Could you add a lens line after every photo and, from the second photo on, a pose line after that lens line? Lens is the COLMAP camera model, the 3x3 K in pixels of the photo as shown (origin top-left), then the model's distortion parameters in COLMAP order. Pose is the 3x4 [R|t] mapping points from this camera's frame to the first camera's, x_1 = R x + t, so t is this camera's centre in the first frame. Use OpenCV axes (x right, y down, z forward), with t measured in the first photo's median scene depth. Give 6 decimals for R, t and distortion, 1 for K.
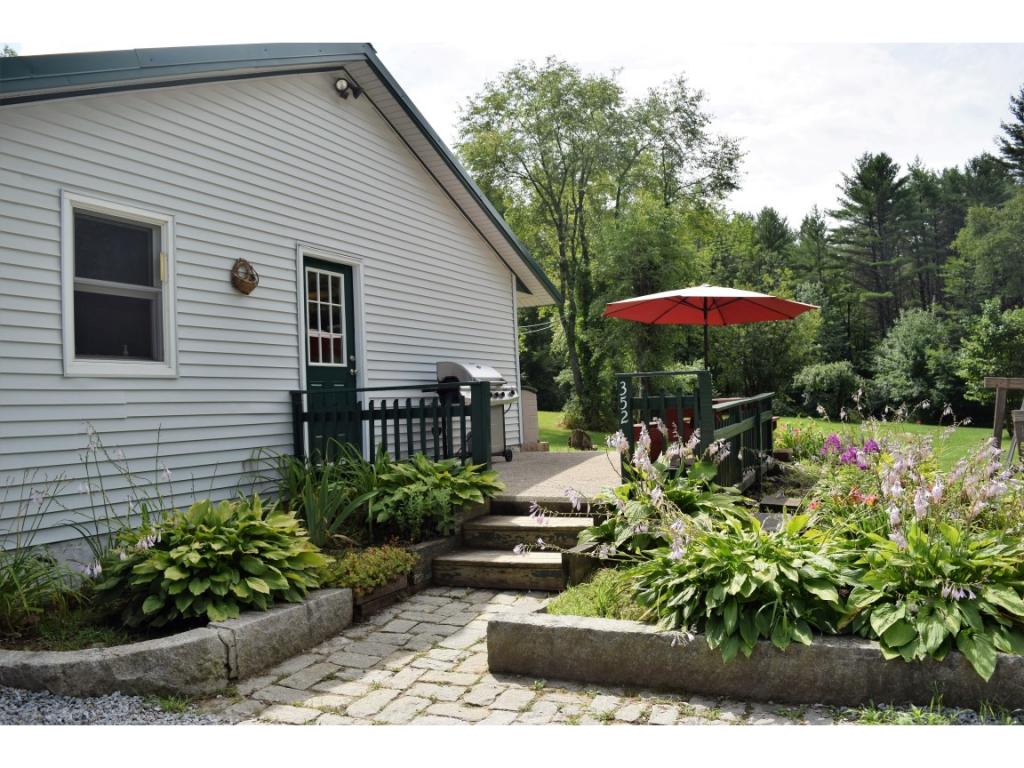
lens RADIAL K [[802.8, 0, 513.0], [0, 802.8, 384.8], [0, 0, 1]] dist [-0.091882, 0.017569]
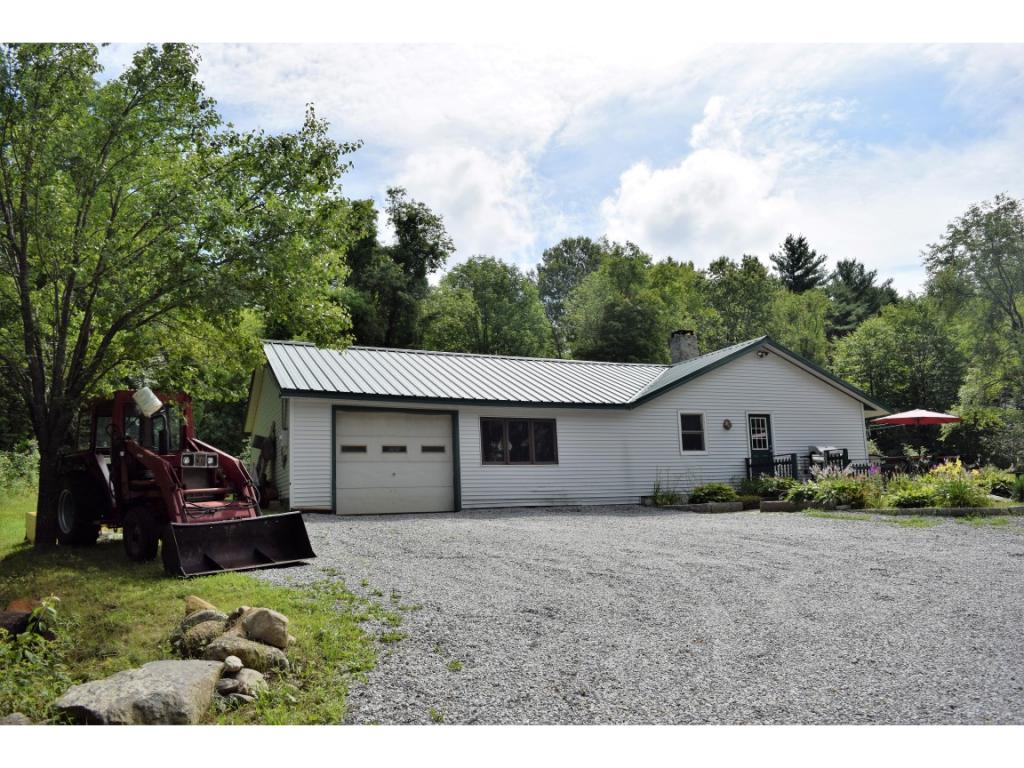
lens RADIAL K [[802.8, 0, 512.2], [0, 802.8, 383.6], [0, 0, 1]] dist [-0.091882, 0.017569]
pose [[0.751211, -0.081548, -0.655005, 1.132483], [0.019021, 0.994601, -0.102013, 0.018835], [0.659788, 0.064175, 0.748707, -2.023573]]
